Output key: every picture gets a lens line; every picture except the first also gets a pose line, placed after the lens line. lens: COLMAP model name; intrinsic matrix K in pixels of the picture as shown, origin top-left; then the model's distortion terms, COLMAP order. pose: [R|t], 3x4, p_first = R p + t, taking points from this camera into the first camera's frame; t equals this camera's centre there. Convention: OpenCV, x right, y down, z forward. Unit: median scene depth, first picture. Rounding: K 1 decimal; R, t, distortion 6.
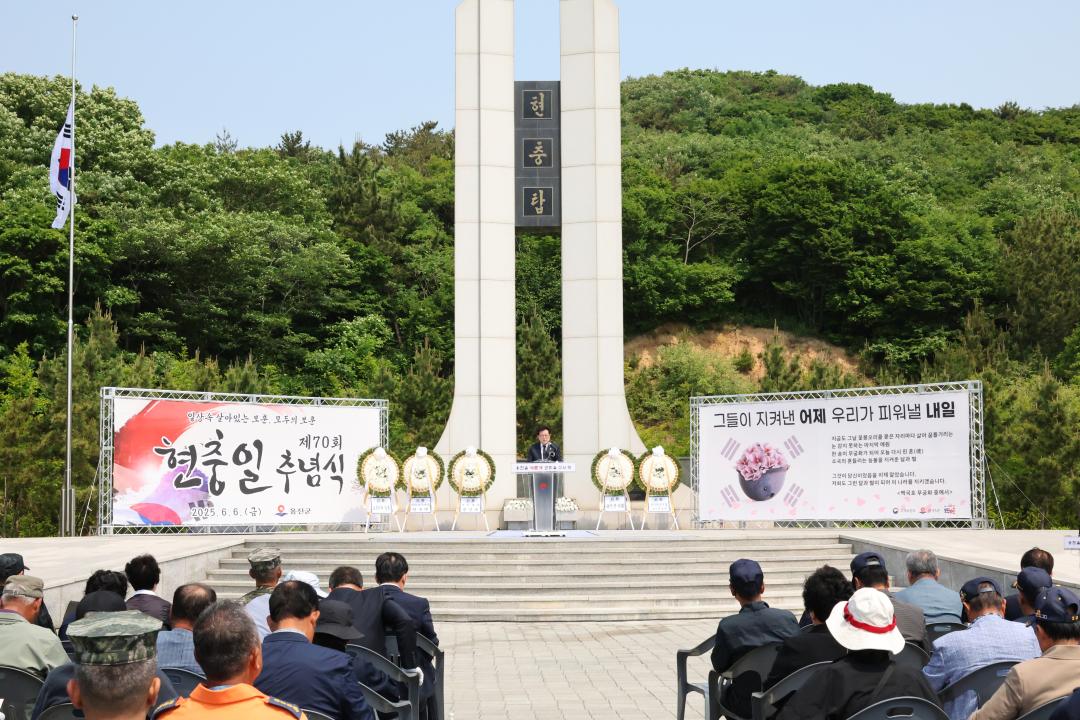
lens RADIAL K [[1537.5, 0, 540.0], [0, 1537.5, 360.0], [0, 0, 1]] dist [0.023941, 0.064530]
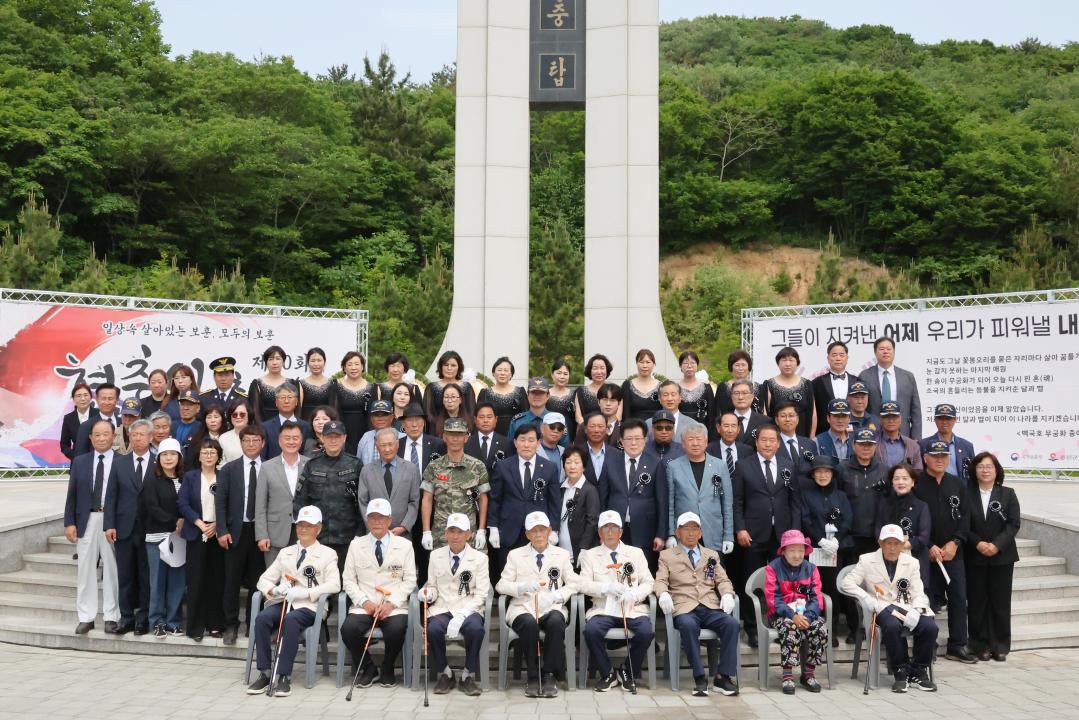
lens RADIAL K [[1263.2, 0, 552.6], [0, 1263.2, 361.5], [0, 0, 1]] dist [0.032167, 0.004448]
pose [[0.999614, 0.006635, -0.026981, 0.017150], [-0.005191, 0.998567, 0.053257, 0.017676], [0.027296, -0.053096, 0.998216, 0.349528]]
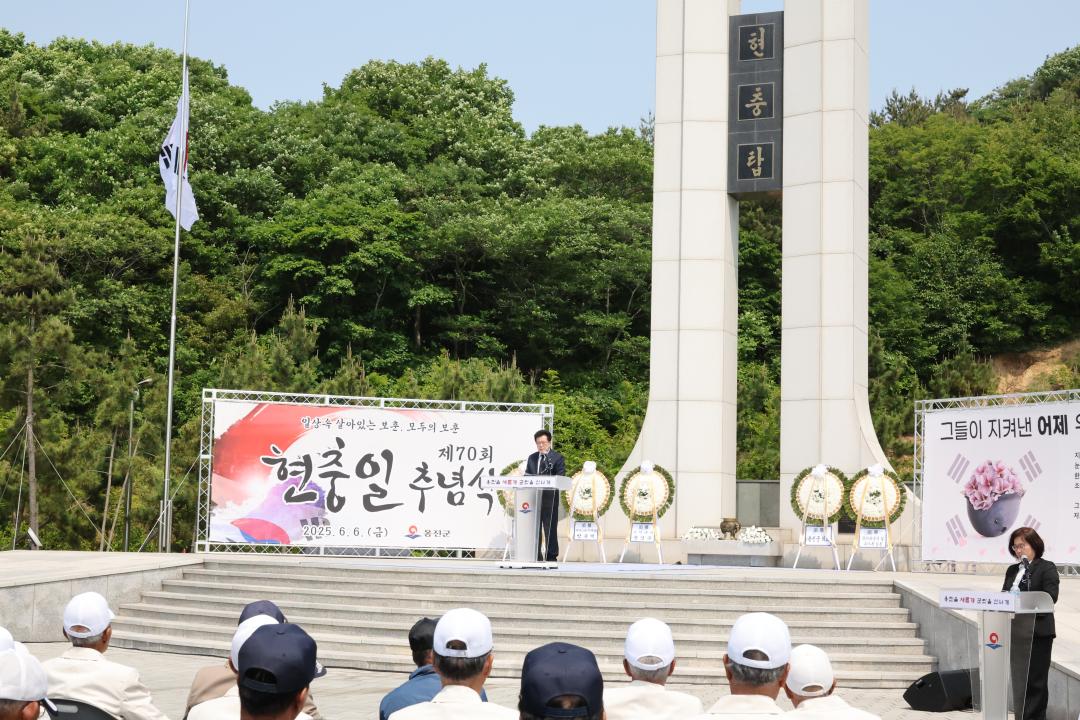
lens RADIAL K [[1710.5, 0, 540.0], [0, 1710.5, 360.0], [0, 0, 1]] dist [0.008425, 0.024538]
pose [[0.921287, -0.011413, -0.388715, 0.270195], [0.007345, 0.999902, -0.011949, 0.013019], [0.388813, 0.008154, 0.921280, 0.138828]]
